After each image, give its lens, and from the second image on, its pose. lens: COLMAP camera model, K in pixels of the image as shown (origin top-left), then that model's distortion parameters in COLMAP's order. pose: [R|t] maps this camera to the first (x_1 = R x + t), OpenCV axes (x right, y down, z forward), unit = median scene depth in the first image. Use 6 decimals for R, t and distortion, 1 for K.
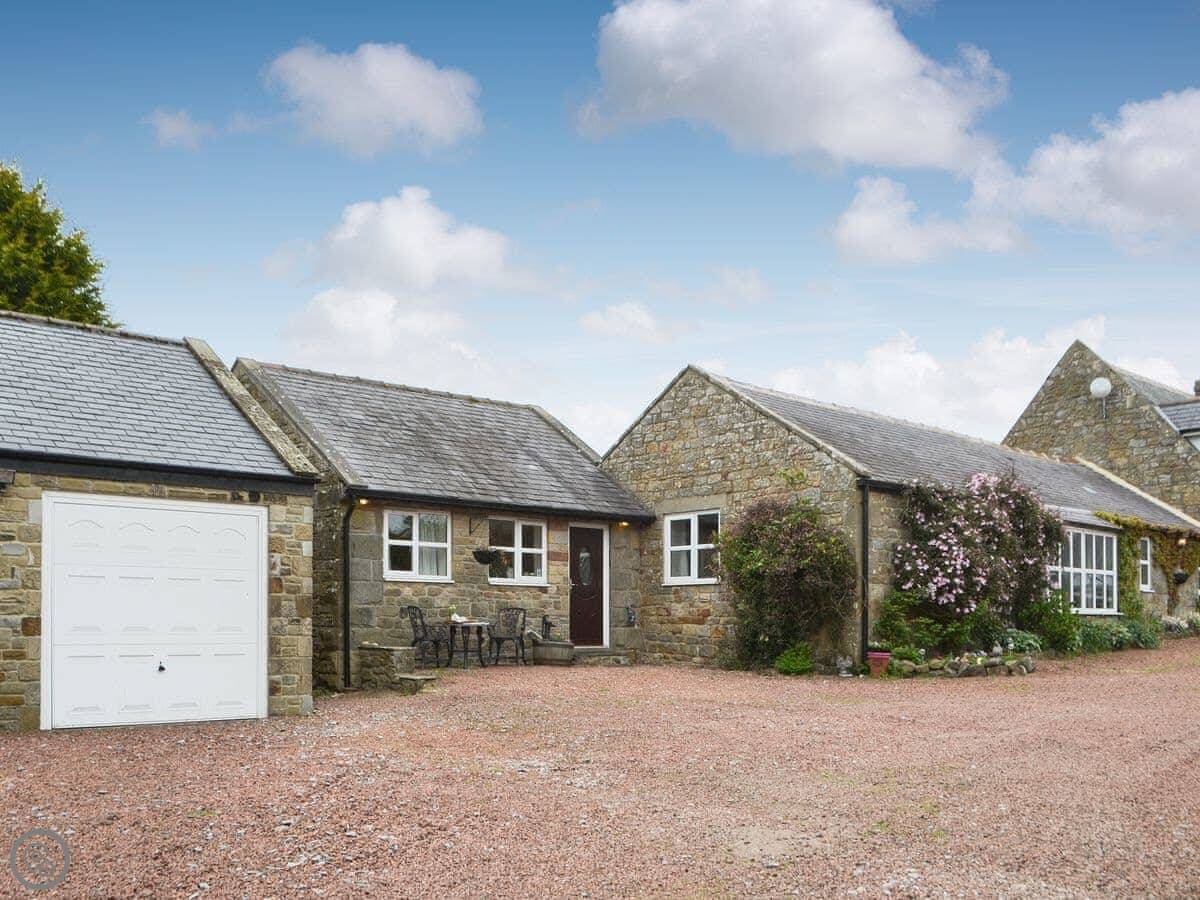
lens RADIAL K [[1122.5, 0, 601.4], [0, 1122.5, 456.9], [0, 0, 1]] dist [-0.093777, 0.000000]
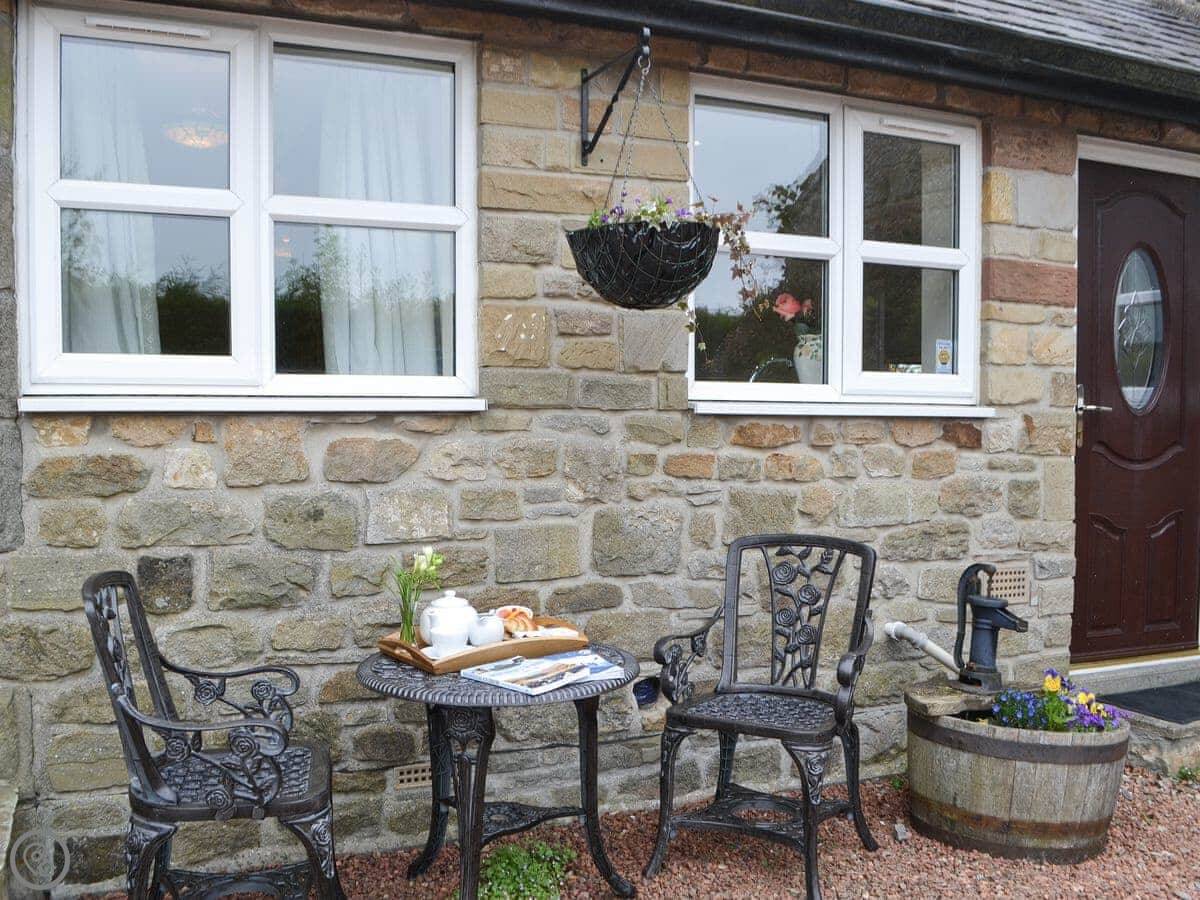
lens RADIAL K [[1122.5, 0, 600.6], [0, 1122.5, 462.2], [0, 0, 1]] dist [-0.093777, 0.000000]
pose [[0.942763, 0.023600, -0.332628, -0.049019], [0.041627, 0.981361, 0.187609, 0.084977], [0.330856, -0.190717, 0.924209, 0.820045]]
